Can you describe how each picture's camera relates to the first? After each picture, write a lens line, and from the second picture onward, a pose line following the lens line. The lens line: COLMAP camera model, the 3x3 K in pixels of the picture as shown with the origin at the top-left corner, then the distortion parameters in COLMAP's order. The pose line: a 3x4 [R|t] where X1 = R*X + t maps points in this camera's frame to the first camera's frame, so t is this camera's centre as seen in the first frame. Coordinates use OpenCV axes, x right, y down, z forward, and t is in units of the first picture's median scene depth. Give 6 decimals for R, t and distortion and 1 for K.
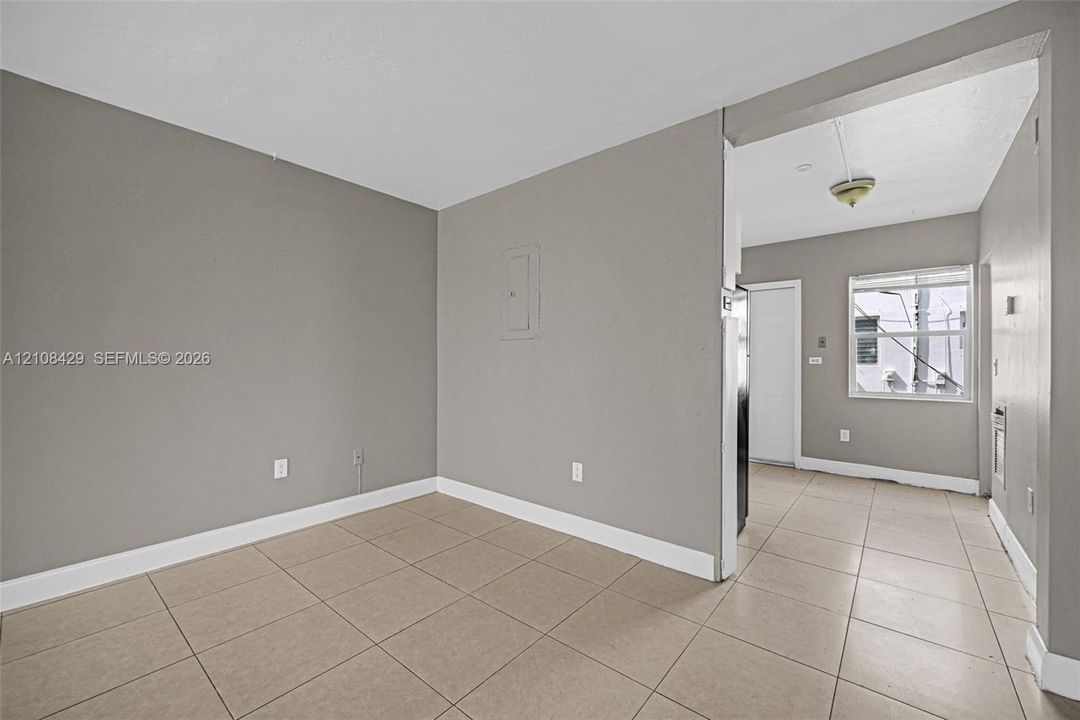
lens RADIAL K [[433.0, 0, 544.3], [0, 433.0, 360.2], [0, 0, 1]] dist [0.000981, -0.000094]
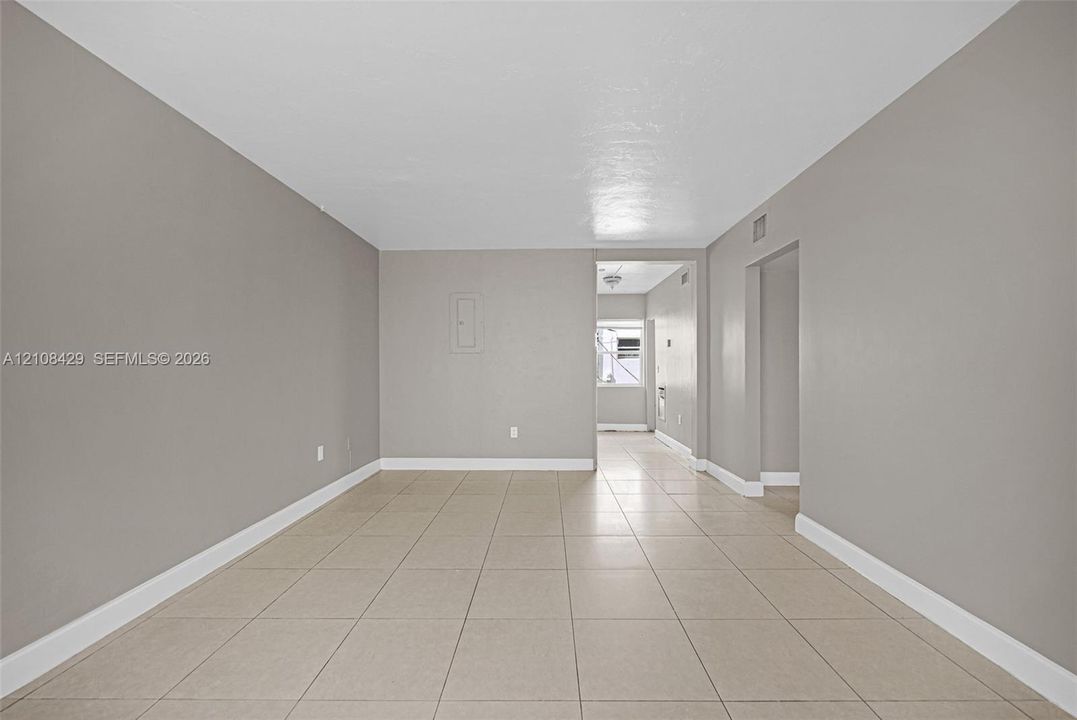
lens RADIAL K [[431.8, 0, 535.1], [0, 431.8, 366.7], [0, 0, 1]] dist [0.000981, -0.000094]
pose [[0.785920, -0.003934, 0.618316, -0.591594], [0.005388, 0.999985, -0.000487, 0.000873], [-0.618305, 0.003714, 0.785929, -0.251894]]
